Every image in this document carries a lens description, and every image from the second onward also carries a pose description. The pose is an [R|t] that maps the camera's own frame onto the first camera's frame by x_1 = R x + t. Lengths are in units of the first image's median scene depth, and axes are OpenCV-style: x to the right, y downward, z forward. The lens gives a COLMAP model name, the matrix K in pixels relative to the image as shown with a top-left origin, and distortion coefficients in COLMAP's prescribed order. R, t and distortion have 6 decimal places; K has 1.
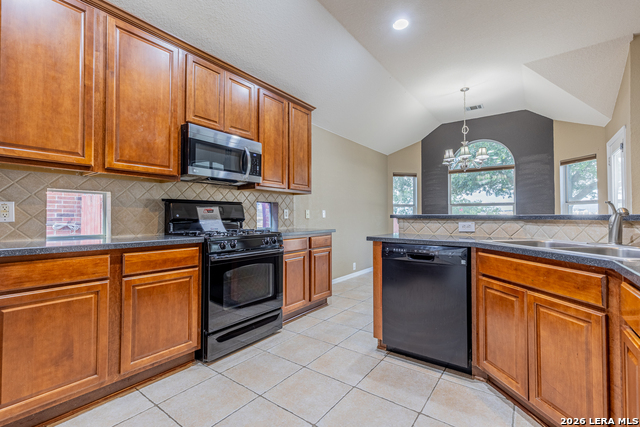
lens RADIAL K [[287.5, 0, 323.1], [0, 287.5, 212.1], [0, 0, 1]] dist [0.010657, -0.002565]
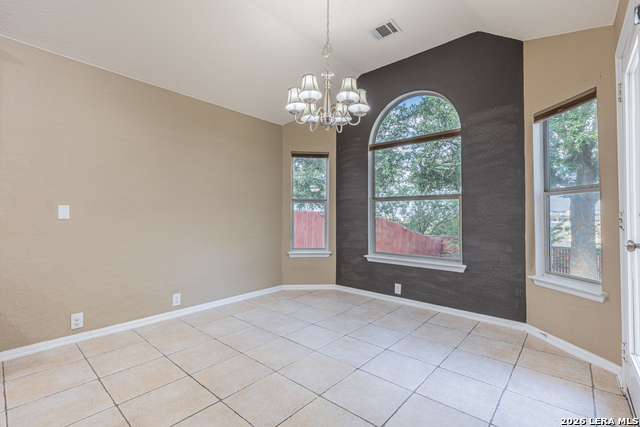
lens RADIAL K [[287.5, 0, 323.8], [0, 287.5, 211.7], [0, 0, 1]] dist [0.010657, -0.002565]
pose [[0.996308, 0.000825, -0.085849, 1.057037], [-0.001089, 0.999995, -0.003027, 0.013510], [0.085846, 0.003110, 0.996304, 0.955940]]
